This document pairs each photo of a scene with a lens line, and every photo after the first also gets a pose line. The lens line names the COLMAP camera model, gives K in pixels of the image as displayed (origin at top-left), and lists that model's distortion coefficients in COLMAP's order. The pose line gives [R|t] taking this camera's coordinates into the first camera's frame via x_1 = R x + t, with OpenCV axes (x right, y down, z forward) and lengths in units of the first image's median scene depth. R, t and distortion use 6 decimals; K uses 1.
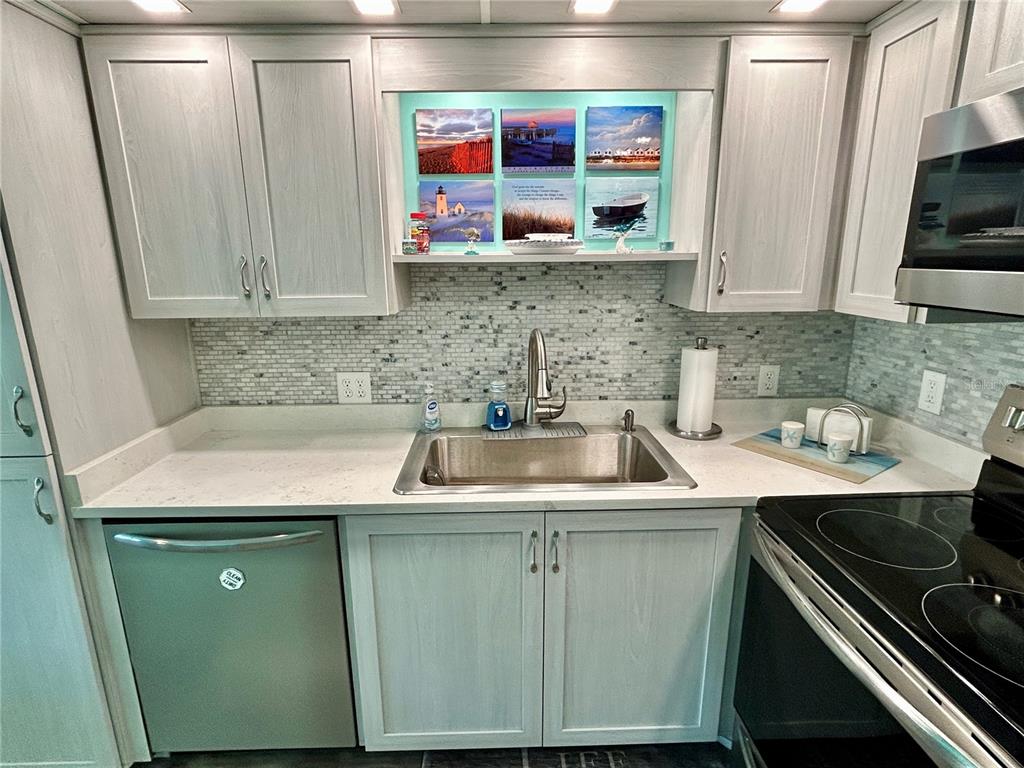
lens RADIAL K [[523.1, 0, 509.1], [0, 523.1, 382.2], [0, 0, 1]] dist [-0.005324, -0.000540]
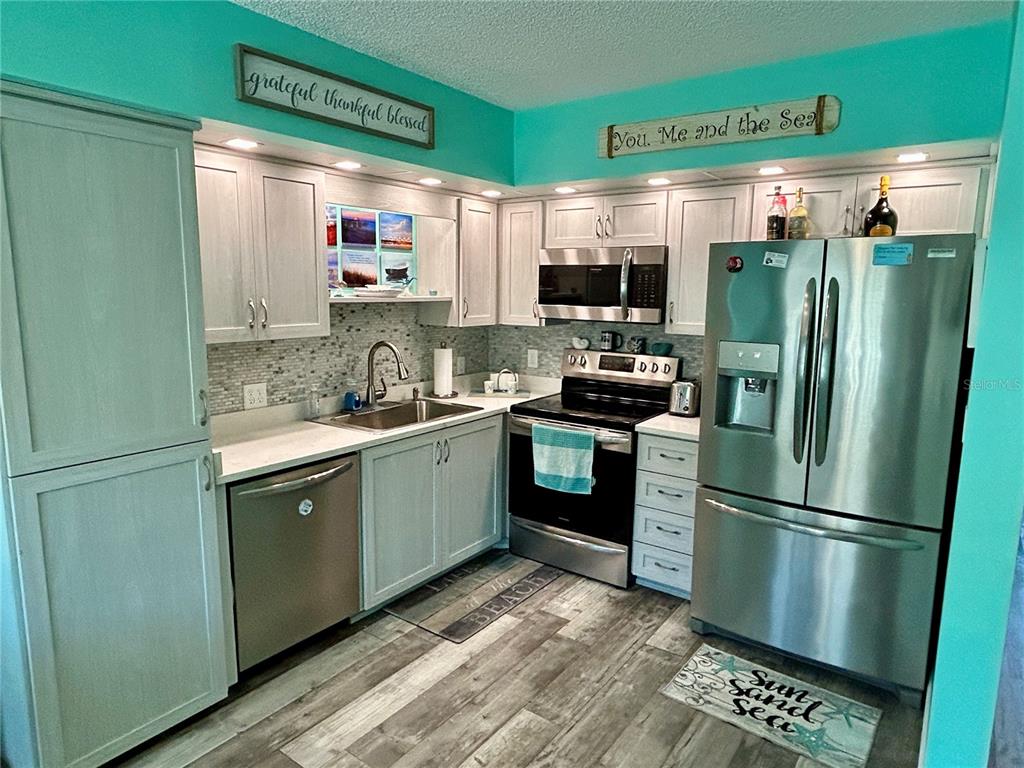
lens RADIAL K [[631.1, 0, 510.1], [0, 631.1, 383.7], [0, 0, 1]] dist [-0.006377, 0.001271]
pose [[0.604915, -0.105627, 0.789253, -1.242944], [0.168116, 0.985762, 0.003076, 0.089799], [-0.778341, 0.130826, 0.614061, -0.509250]]
